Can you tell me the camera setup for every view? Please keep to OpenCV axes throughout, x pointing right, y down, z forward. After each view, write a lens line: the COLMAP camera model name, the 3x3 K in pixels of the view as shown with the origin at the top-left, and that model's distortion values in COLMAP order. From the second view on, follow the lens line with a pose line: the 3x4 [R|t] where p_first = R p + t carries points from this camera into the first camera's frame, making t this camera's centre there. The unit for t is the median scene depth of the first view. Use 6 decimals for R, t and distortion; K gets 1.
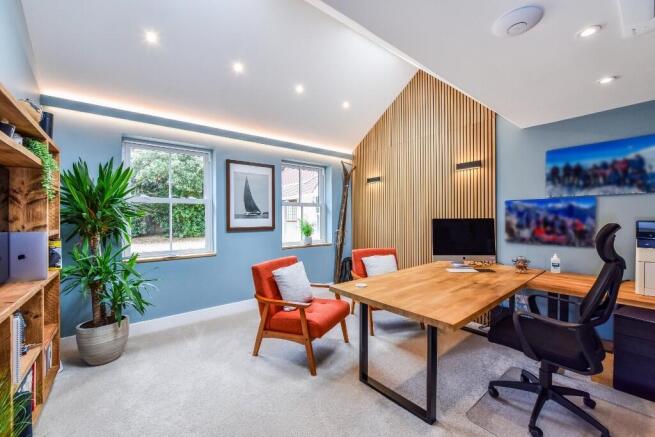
lens RADIAL K [[266.3, 0, 329.7], [0, 266.3, 210.8], [0, 0, 1]] dist [-0.000349, -0.000125]
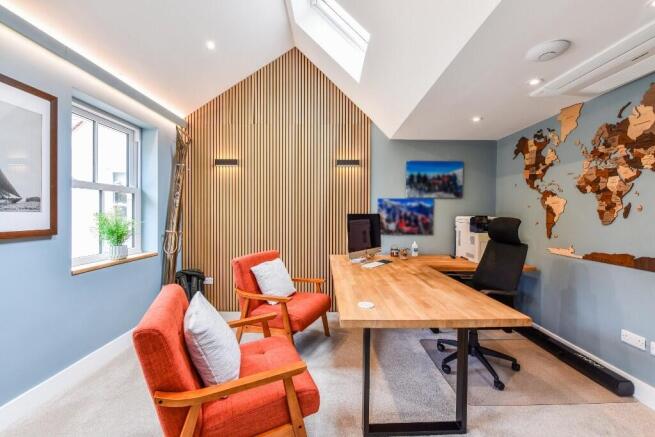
lens RADIAL K [[266.3, 0, 329.7], [0, 266.3, 210.8], [0, 0, 1]] dist [-0.000349, -0.000125]
pose [[0.618782, 0.013848, 0.785441, -0.401678], [-0.026631, 0.999640, 0.003356, 0.018024], [-0.785111, -0.022994, 0.618928, 0.490347]]
